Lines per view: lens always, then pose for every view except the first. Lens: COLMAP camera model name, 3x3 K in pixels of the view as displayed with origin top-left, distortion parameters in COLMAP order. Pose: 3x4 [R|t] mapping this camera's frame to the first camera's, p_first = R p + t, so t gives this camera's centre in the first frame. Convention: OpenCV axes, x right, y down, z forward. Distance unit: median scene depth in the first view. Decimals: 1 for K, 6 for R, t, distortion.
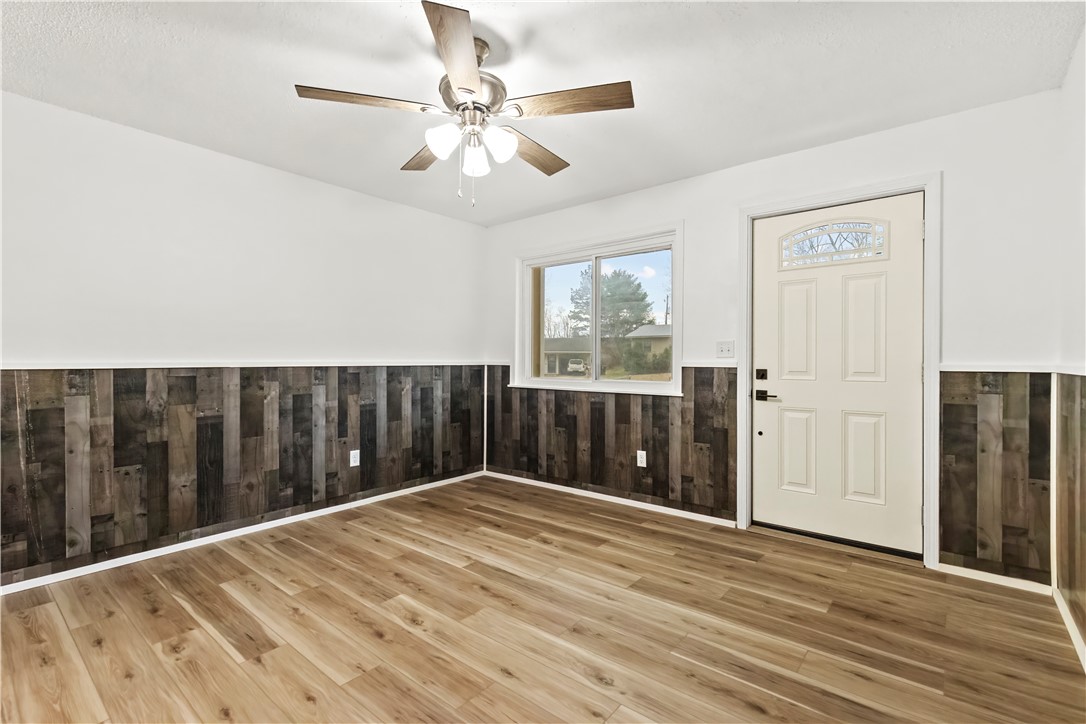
lens RADIAL K [[498.2, 0, 543.2], [0, 498.2, 366.2], [0, 0, 1]] dist [0.003032, -0.001869]
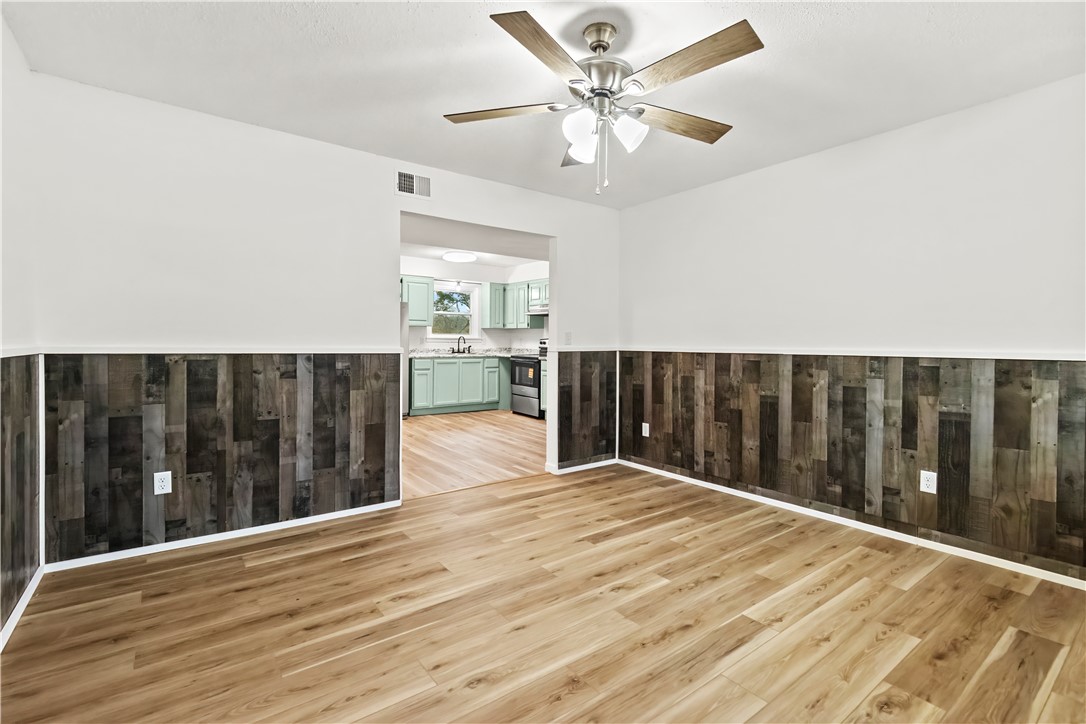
lens RADIAL K [[498.2, 0, 558.9], [0, 498.2, 349.4], [0, 0, 1]] dist [0.003032, -0.001869]
pose [[-0.219867, 0.008396, -0.975494, 0.617506], [-0.022284, 0.999659, 0.013627, -0.013905], [0.975275, 0.024734, -0.219605, 0.825766]]
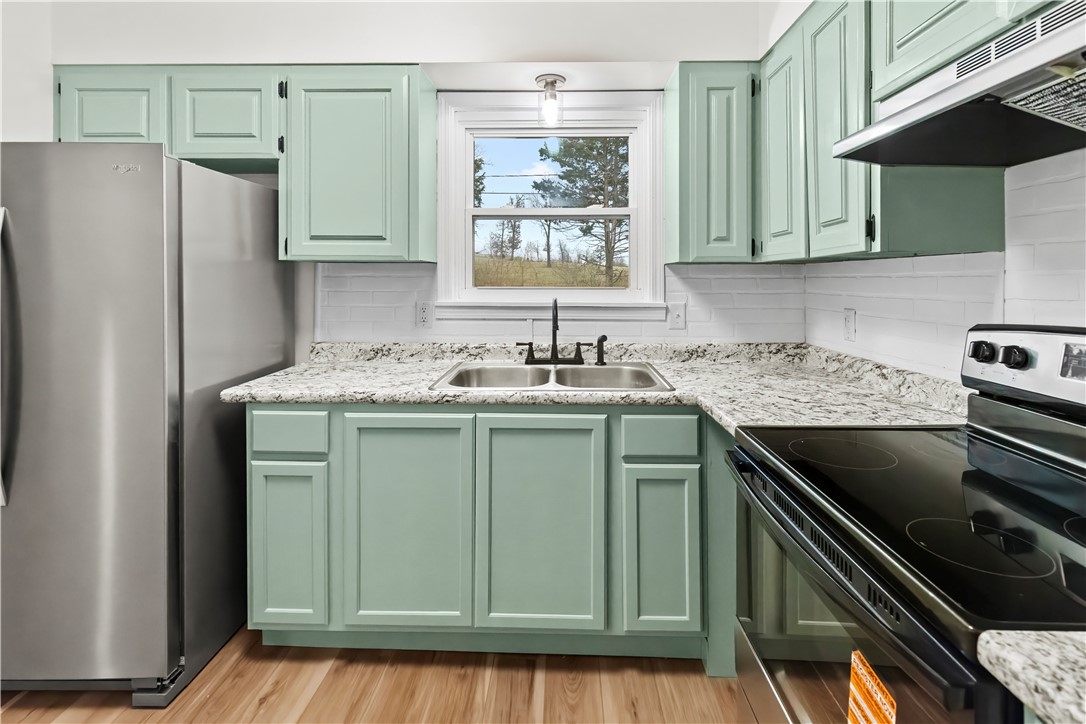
lens RADIAL K [[518.2, 0, 549.5], [0, 518.2, 280.7], [0, 0, 1]] dist [0.004770, -0.001326]
pose [[-0.788993, -0.015022, -0.614218, -1.666187], [-0.018295, 0.999832, -0.000952, -0.062747], [0.614130, 0.010486, -0.789135, 0.201002]]
